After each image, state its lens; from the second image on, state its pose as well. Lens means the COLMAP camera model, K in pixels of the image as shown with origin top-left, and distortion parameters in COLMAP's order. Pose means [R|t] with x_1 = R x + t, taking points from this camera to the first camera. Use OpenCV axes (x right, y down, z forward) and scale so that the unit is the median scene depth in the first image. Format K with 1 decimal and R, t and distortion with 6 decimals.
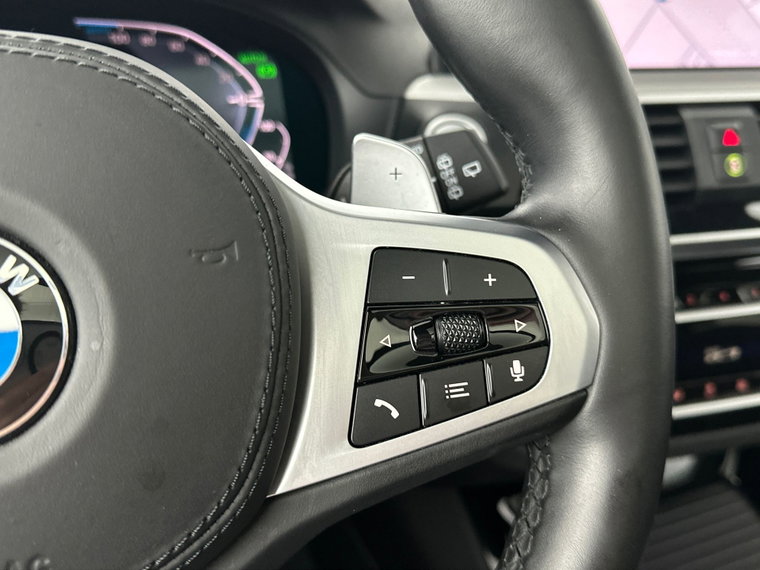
lens RADIAL K [[735.0, 0, 379.9], [0, 735.0, 277.3], [0, 0, 1]] dist [0.069761, 0.000000]
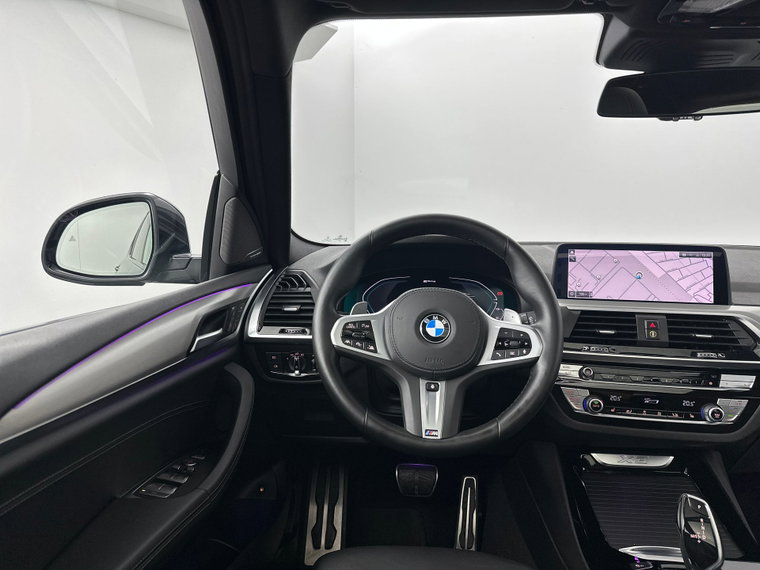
lens RADIAL K [[566.0, 0, 367.3], [0, 566.0, 286.8], [0, 0, 1]] dist [0.042946, -0.061540]
pose [[0.892309, 0.053013, -0.448303, 0.945994], [-0.169818, 0.959554, -0.224539, 0.758054], [0.418267, 0.276488, 0.865221, -3.030108]]
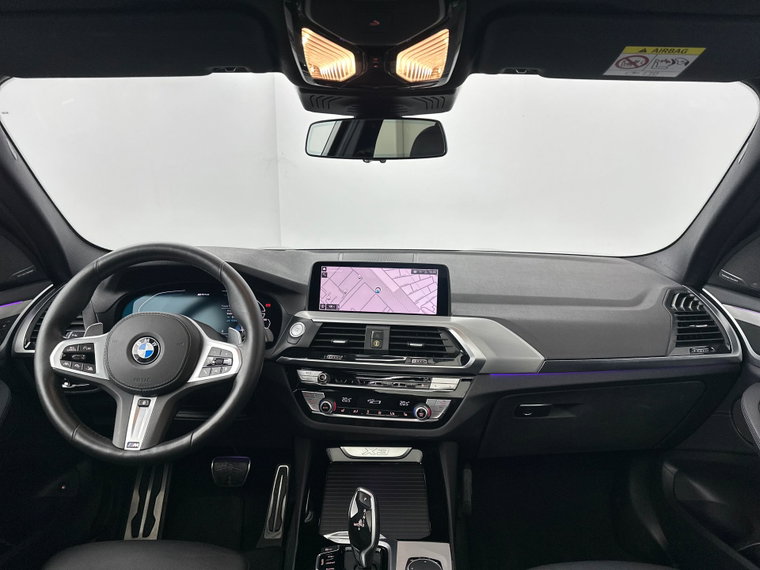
lens RADIAL K [[566.0, 0, 396.0], [0, 566.0, 281.6], [0, 0, 1]] dist [0.042946, -0.061540]
pose [[0.929083, 0.059791, -0.365007, 3.000801], [-0.139747, 0.970445, -0.196743, 0.146874], [0.342456, 0.233799, 0.909979, -2.804529]]
